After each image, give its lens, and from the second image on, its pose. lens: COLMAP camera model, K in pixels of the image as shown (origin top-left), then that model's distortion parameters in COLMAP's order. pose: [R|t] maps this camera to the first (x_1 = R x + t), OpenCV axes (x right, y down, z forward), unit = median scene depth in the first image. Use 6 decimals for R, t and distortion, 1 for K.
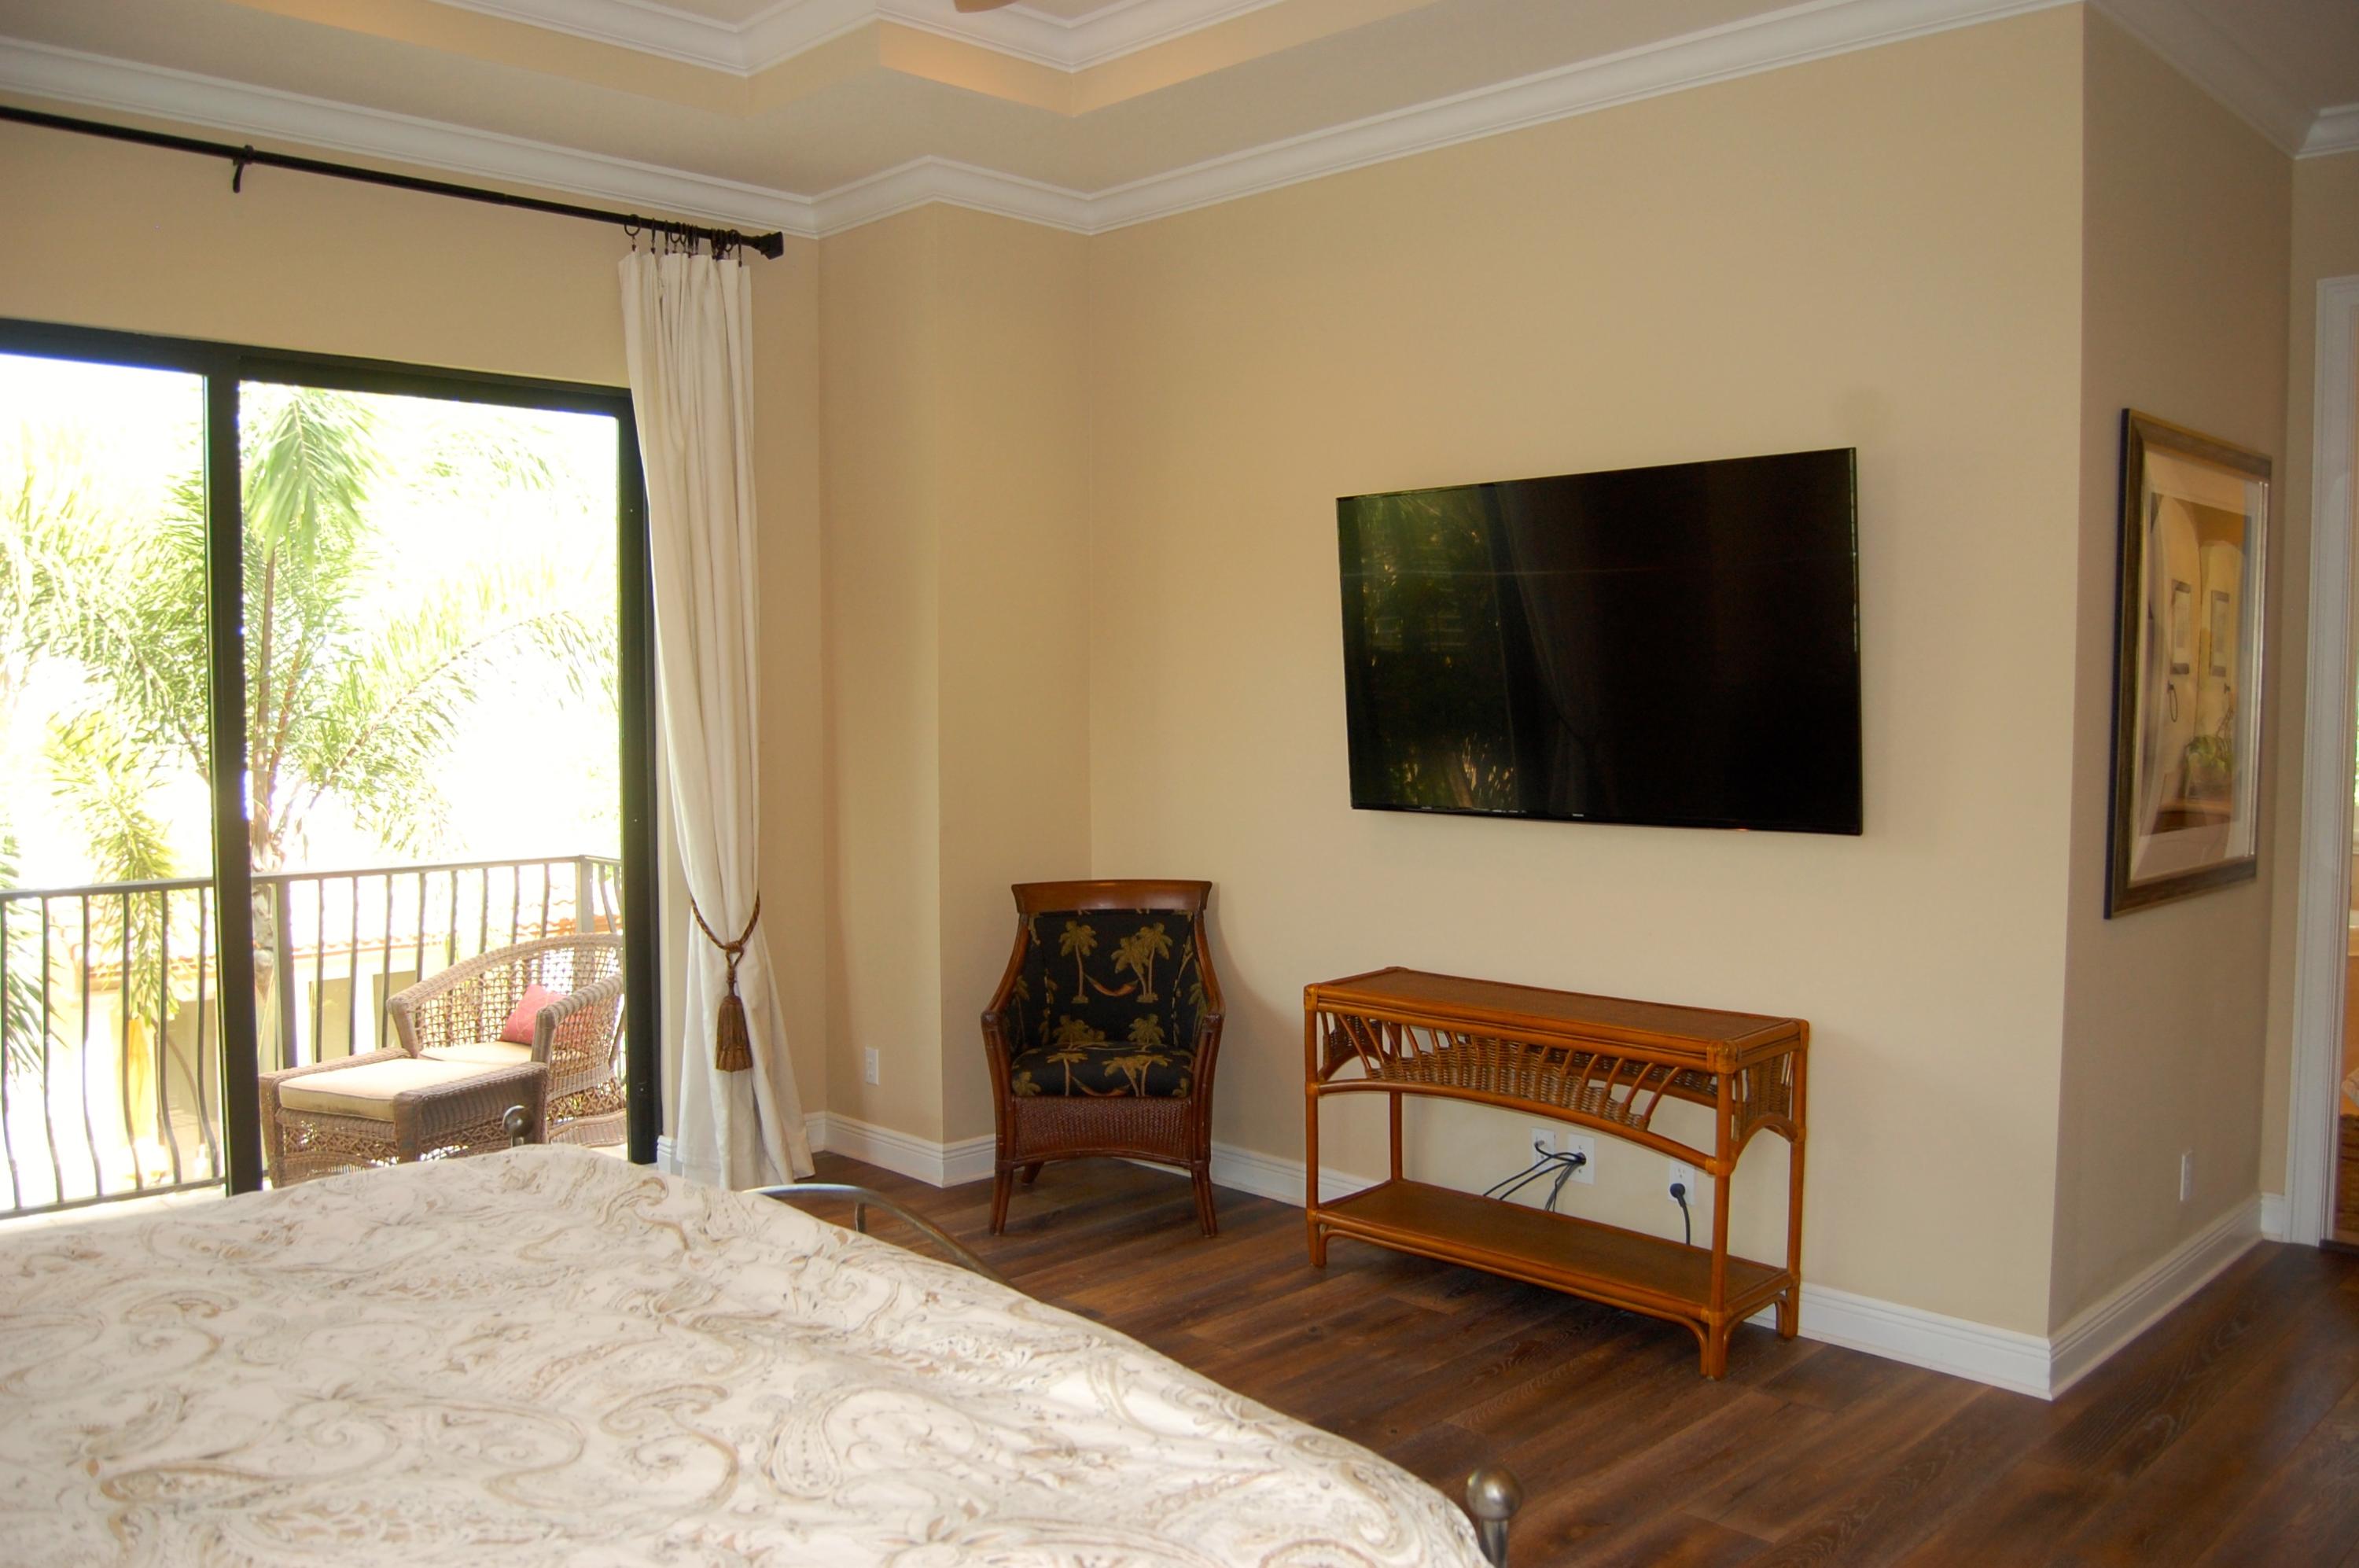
lens RADIAL K [[1869.0, 0, 1178.0], [0, 1869.0, 801.1], [0, 0, 1]] dist [-0.101168, 0.055305]
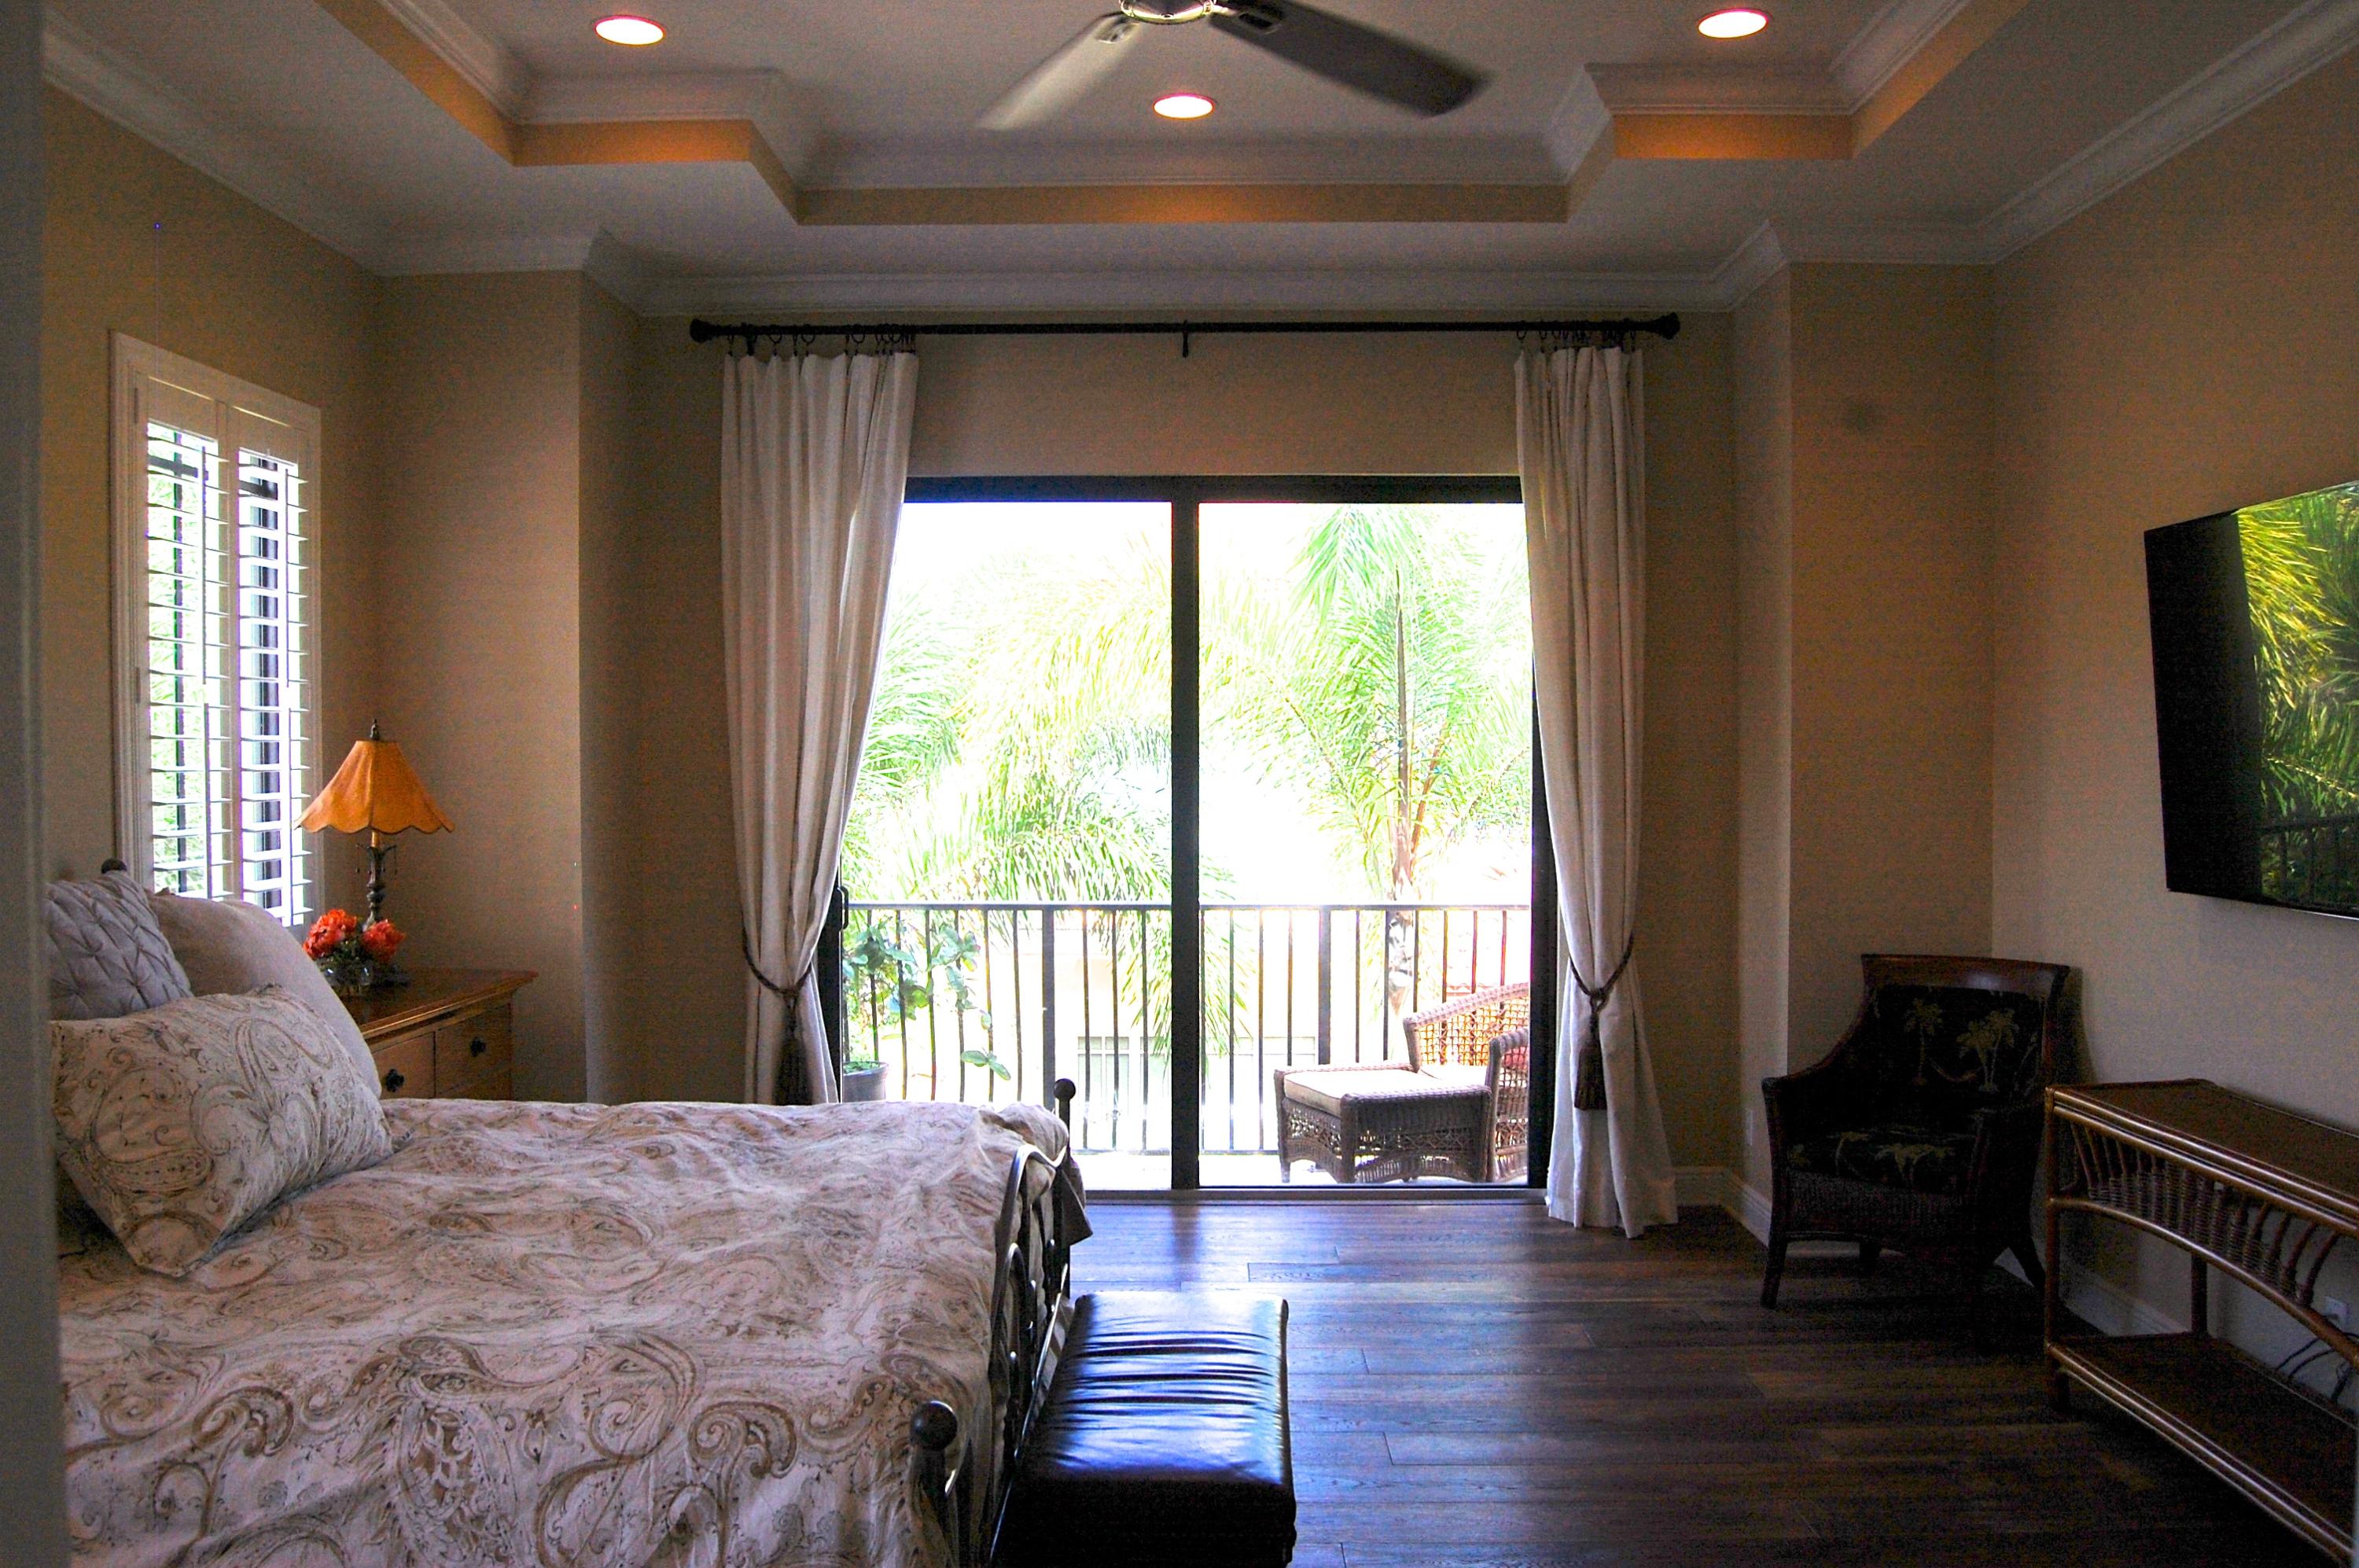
lens RADIAL K [[1869.0, 0, 1178.0], [0, 1869.0, 801.1], [0, 0, 1]] dist [-0.101168, 0.055305]
pose [[0.705540, 0.017631, -0.708451, 0.343219], [-0.041932, 0.998978, -0.016899, -0.003401], [0.707429, 0.041630, 0.705558, 0.079275]]
